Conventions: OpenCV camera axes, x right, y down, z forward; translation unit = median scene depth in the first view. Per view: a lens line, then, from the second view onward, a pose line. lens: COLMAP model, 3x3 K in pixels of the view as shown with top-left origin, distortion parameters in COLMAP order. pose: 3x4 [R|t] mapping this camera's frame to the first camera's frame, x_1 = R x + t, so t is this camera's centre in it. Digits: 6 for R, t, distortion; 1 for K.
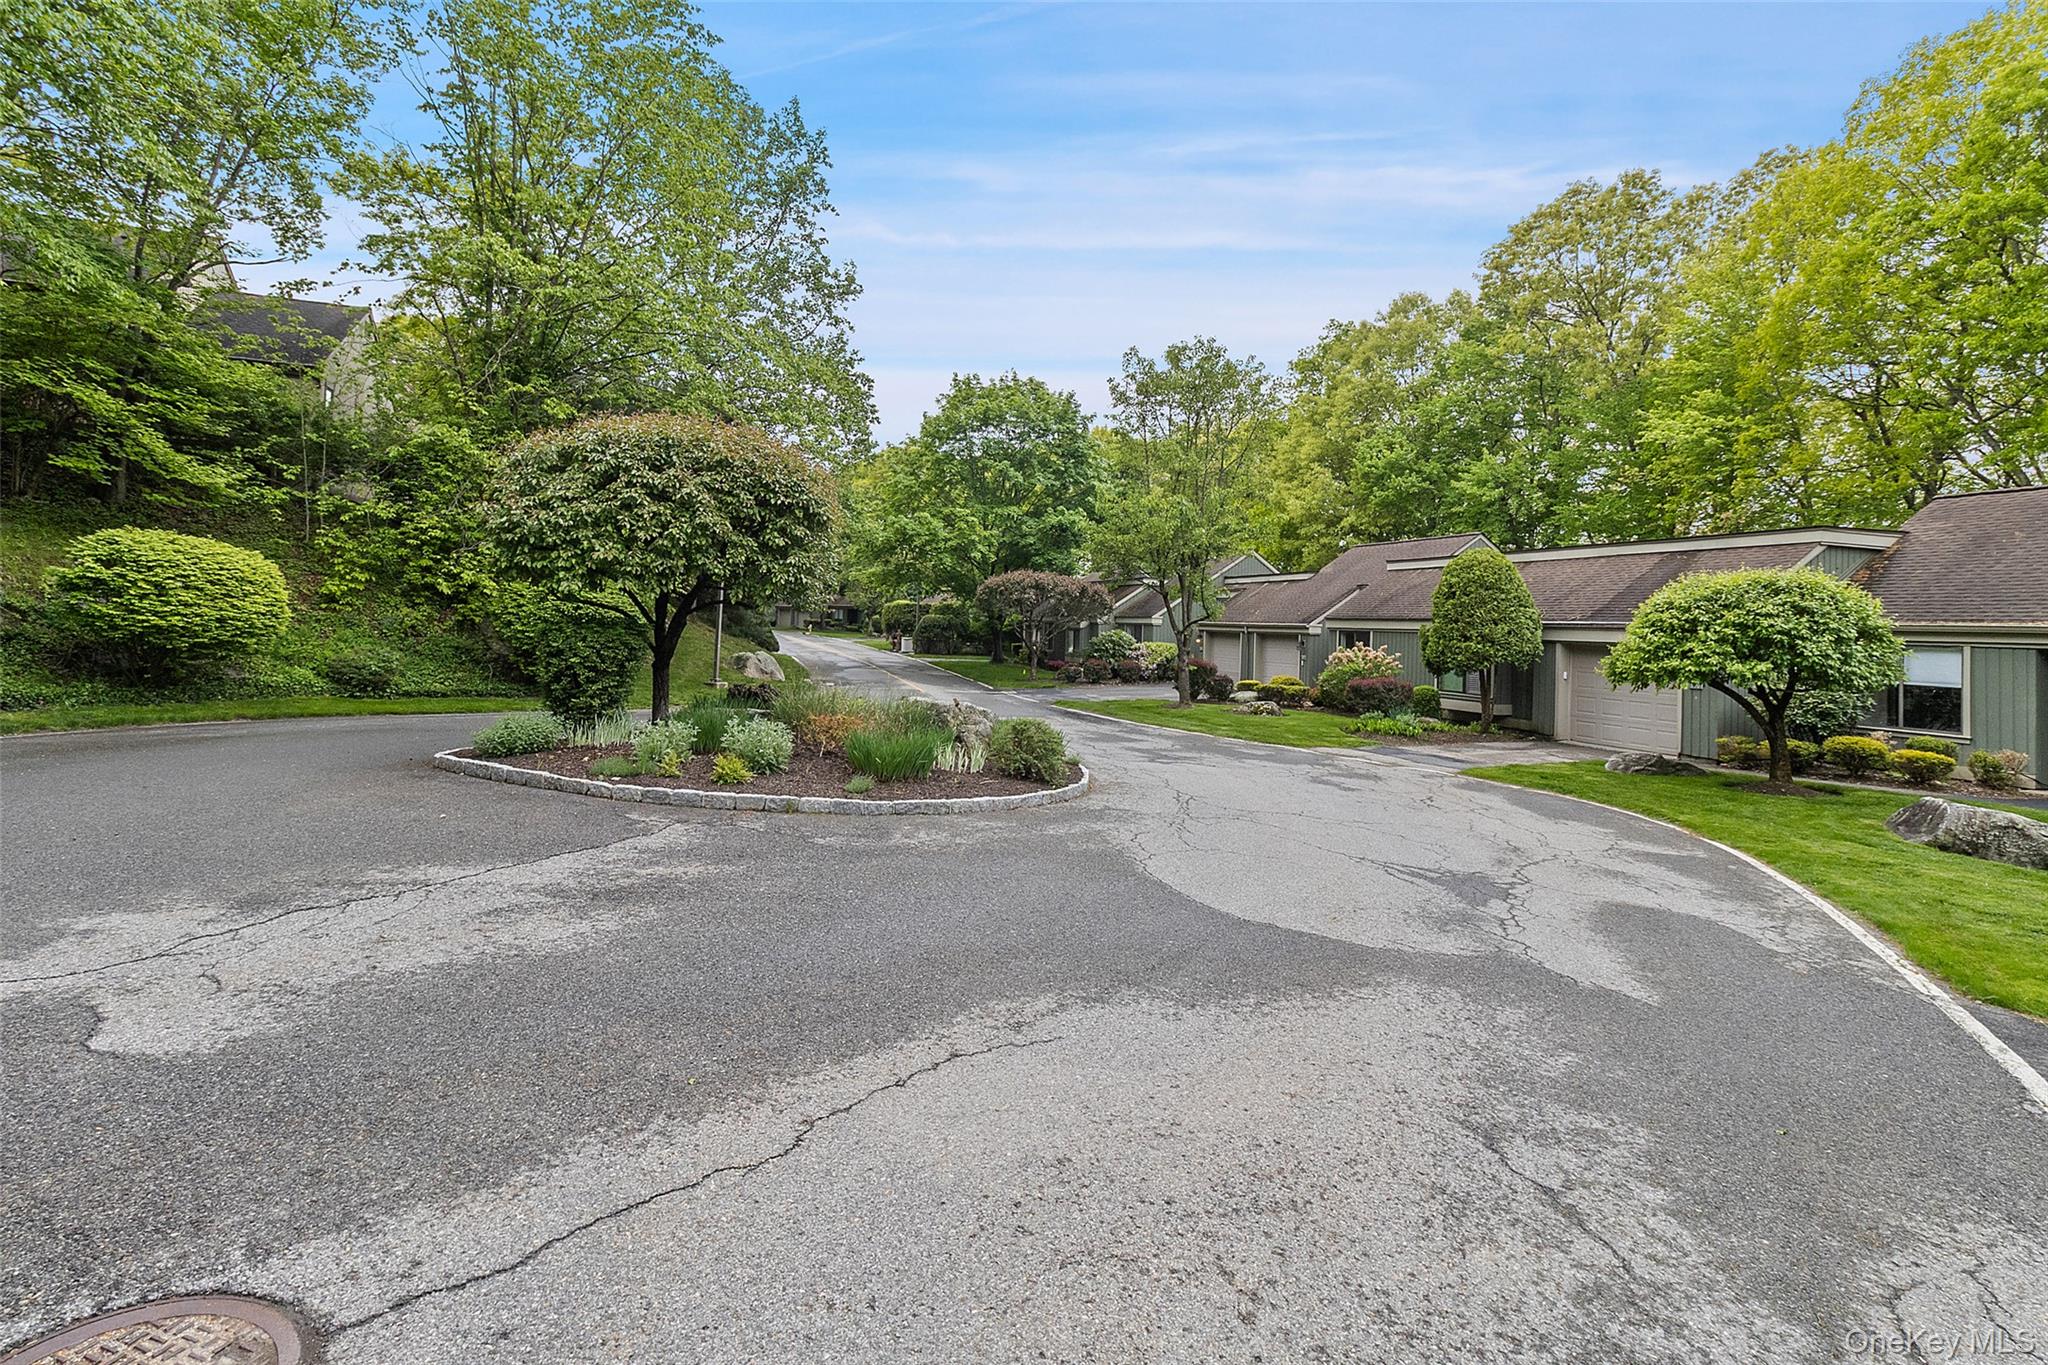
lens RADIAL K [[944.1, 0, 1034.8], [0, 944.1, 634.2], [0, 0, 1]] dist [-0.001677, -0.000316]
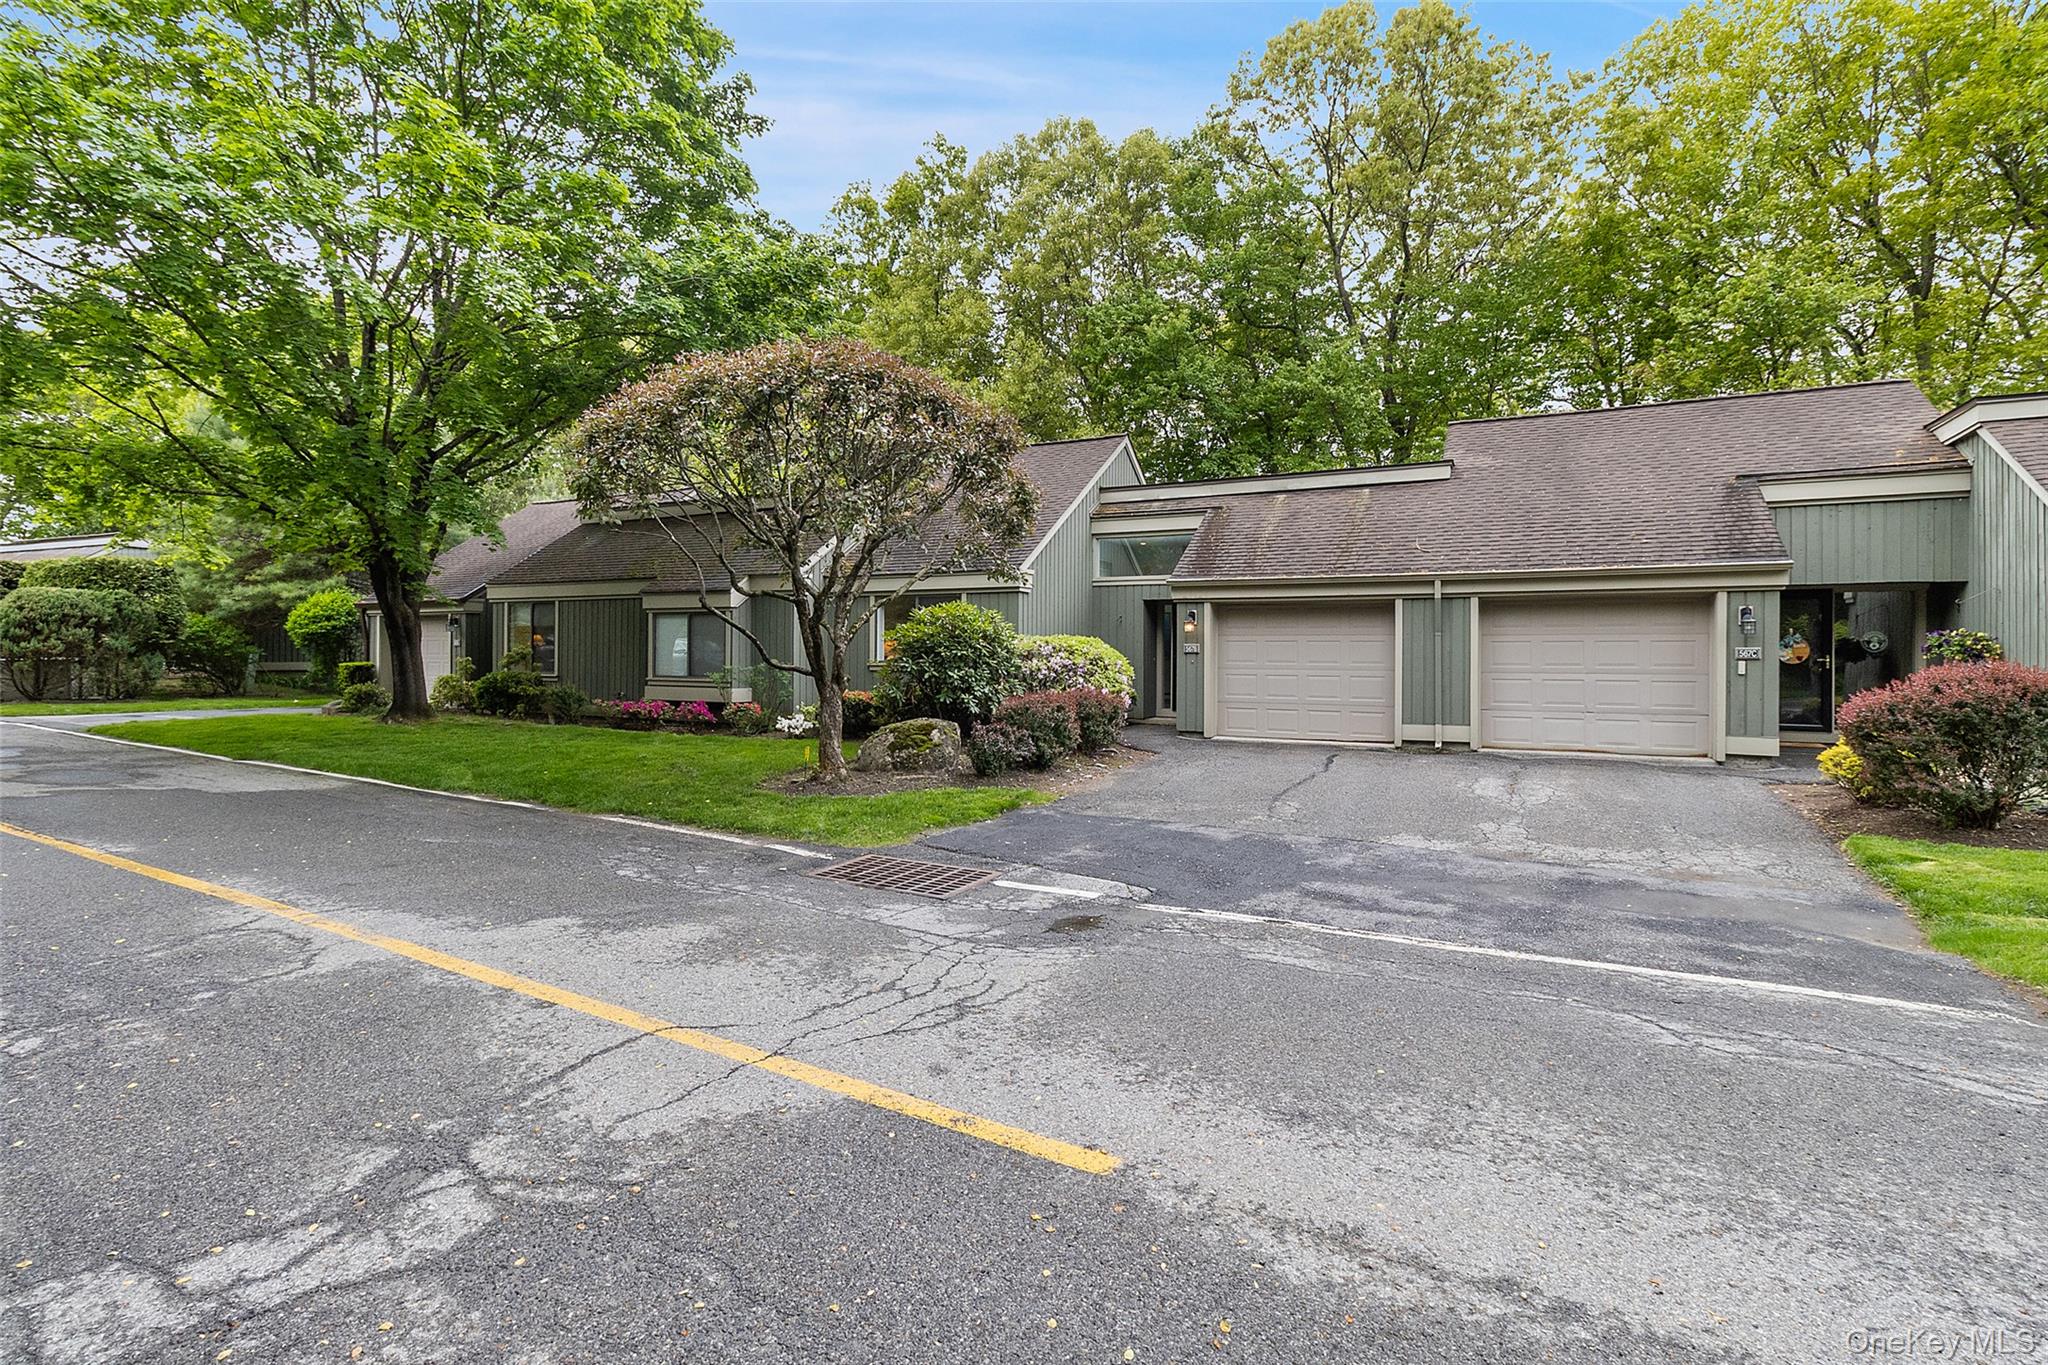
lens RADIAL K [[944.1, 0, 1034.8], [0, 944.1, 634.2], [0, 0, 1]] dist [-0.001677, -0.000316]
pose [[0.708976, -0.016411, 0.705041, -0.147092], [0.025132, 0.999682, -0.002002, 0.009256], [-0.704784, 0.019139, 0.709163, 0.778120]]
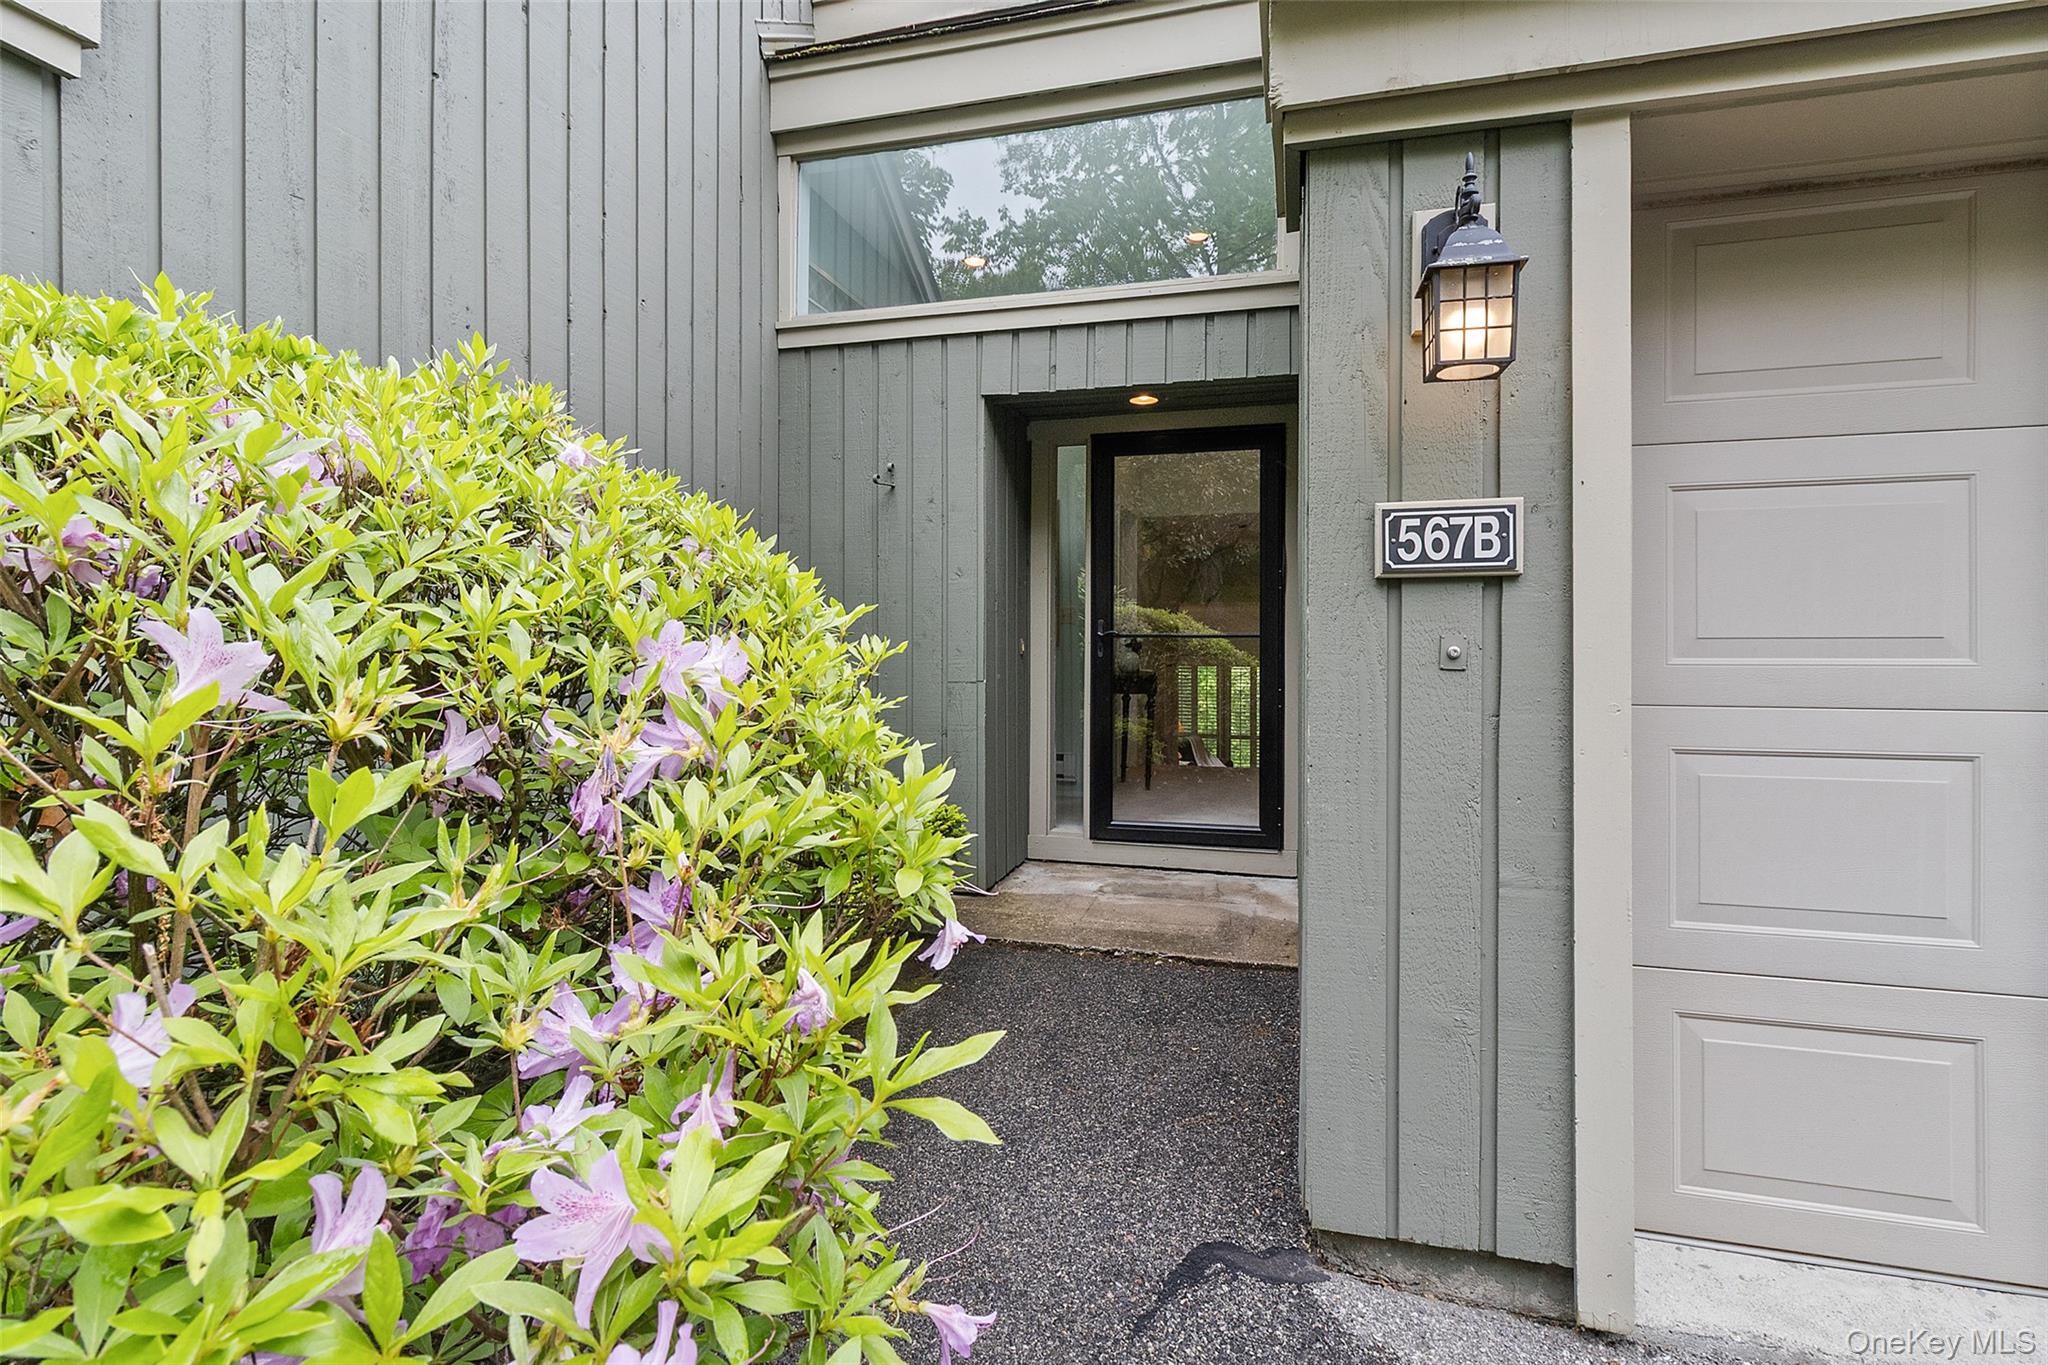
lens RADIAL K [[944.1, 0, 1034.8], [0, 944.1, 634.2], [0, 0, 1]] dist [-0.001677, -0.000316]
pose [[0.553080, -0.021344, 0.832855, 0.129459], [0.026355, 0.999620, 0.008116, 0.019898], [-0.832711, 0.017461, 0.553432, 1.004184]]
